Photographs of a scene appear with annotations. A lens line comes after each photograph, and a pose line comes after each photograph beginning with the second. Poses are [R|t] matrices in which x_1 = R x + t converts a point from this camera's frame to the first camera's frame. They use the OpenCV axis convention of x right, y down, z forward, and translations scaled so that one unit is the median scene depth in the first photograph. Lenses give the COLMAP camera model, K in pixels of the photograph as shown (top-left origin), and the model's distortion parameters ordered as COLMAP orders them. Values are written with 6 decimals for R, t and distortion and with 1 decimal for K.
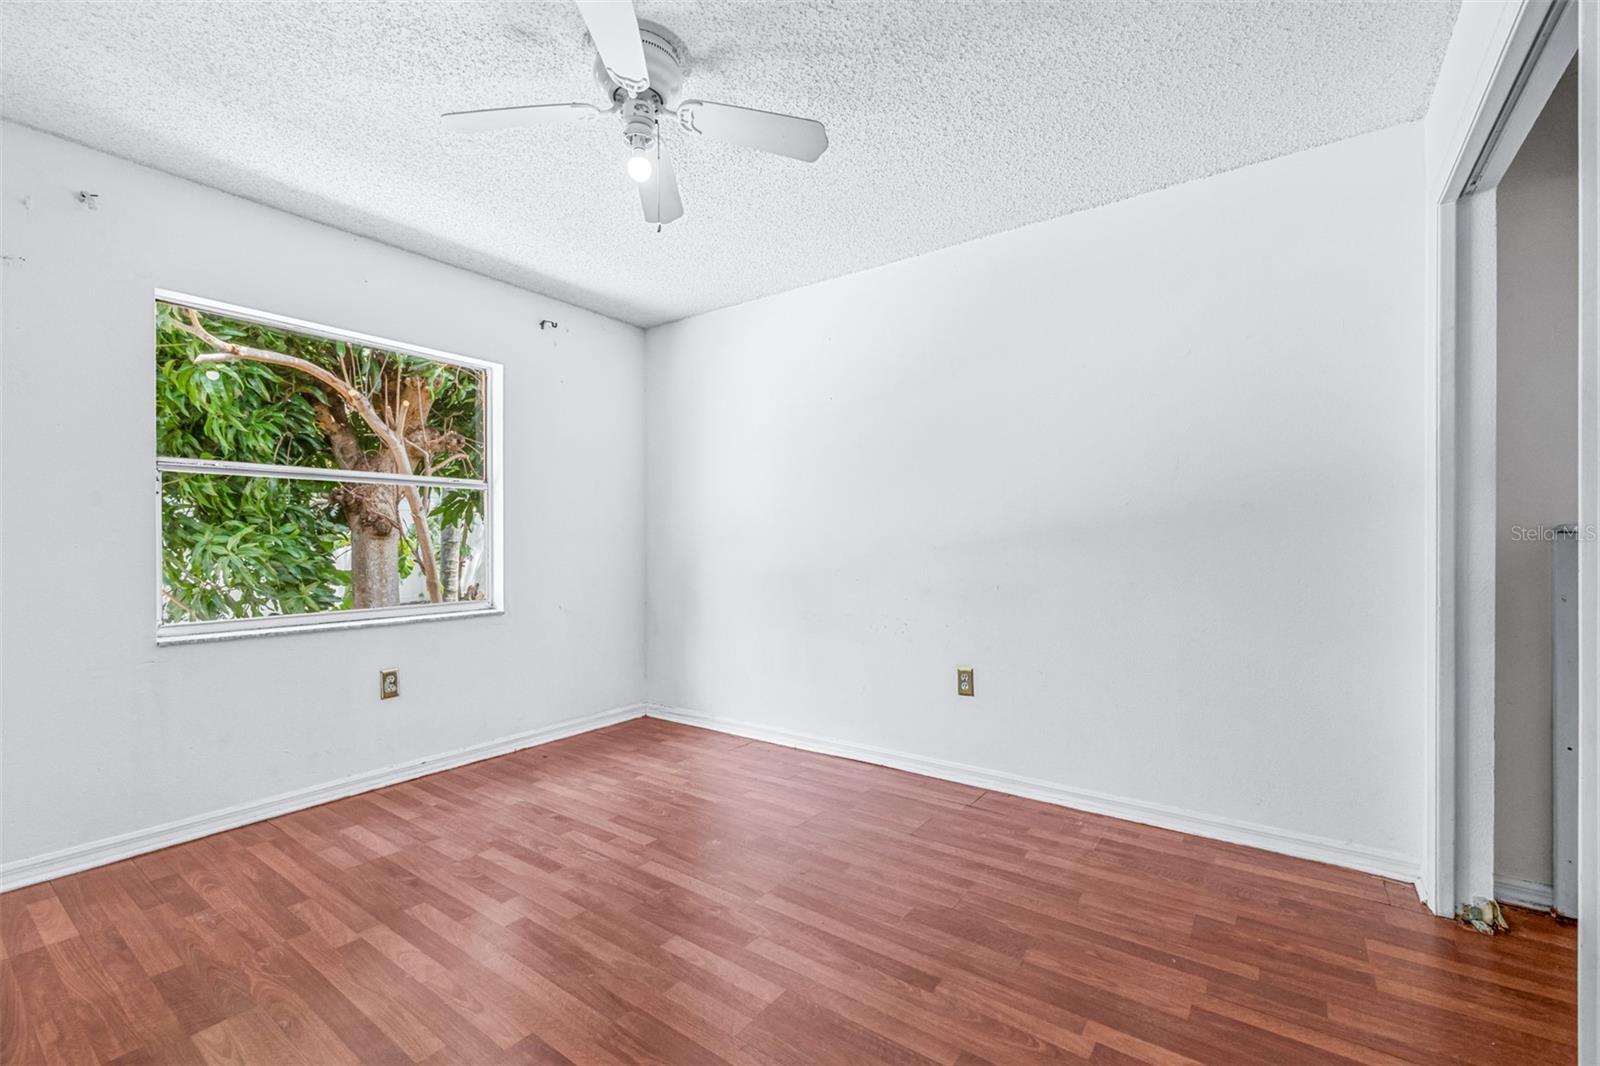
lens RADIAL K [[685.4, 0, 792.5], [0, 685.4, 561.6], [0, 0, 1]] dist [-0.000304, -0.000118]
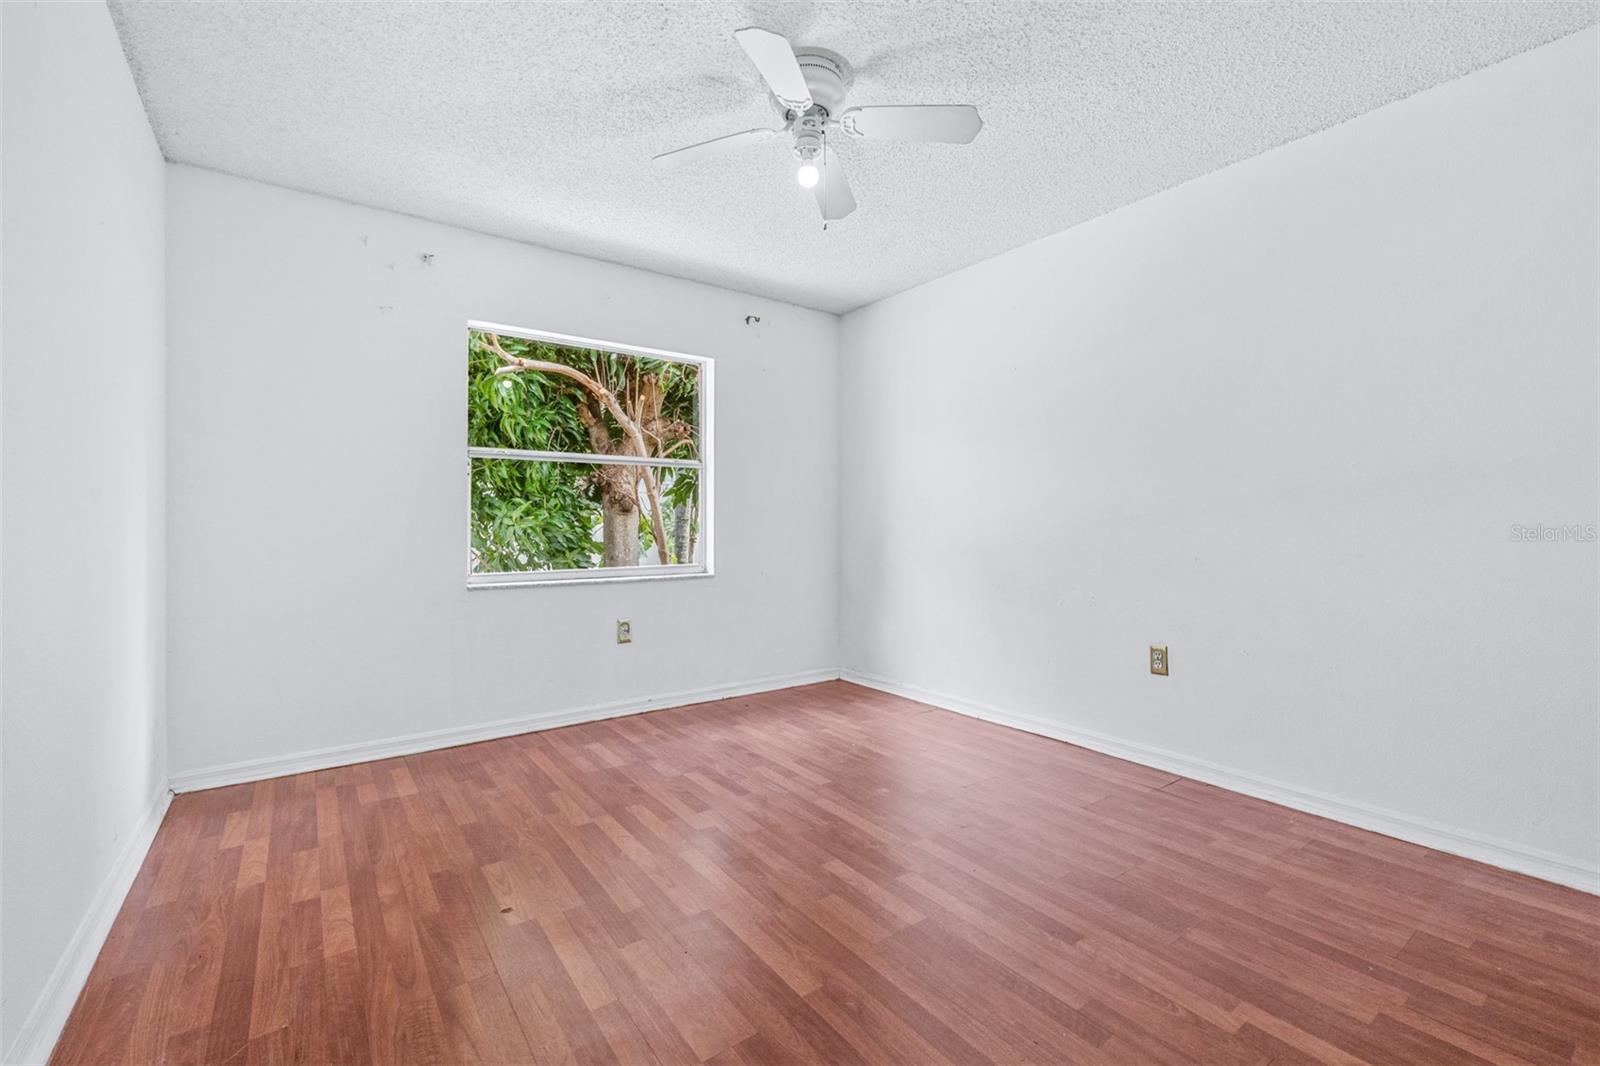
lens RADIAL K [[685.4, 0, 790.5], [0, 685.4, 547.5], [0, 0, 1]] dist [-0.000304, -0.000118]
pose [[0.950056, 0.013151, -0.311802, 0.079475], [-0.011478, 0.999908, 0.007200, 0.024832], [0.311868, -0.003261, 0.950120, -0.065106]]
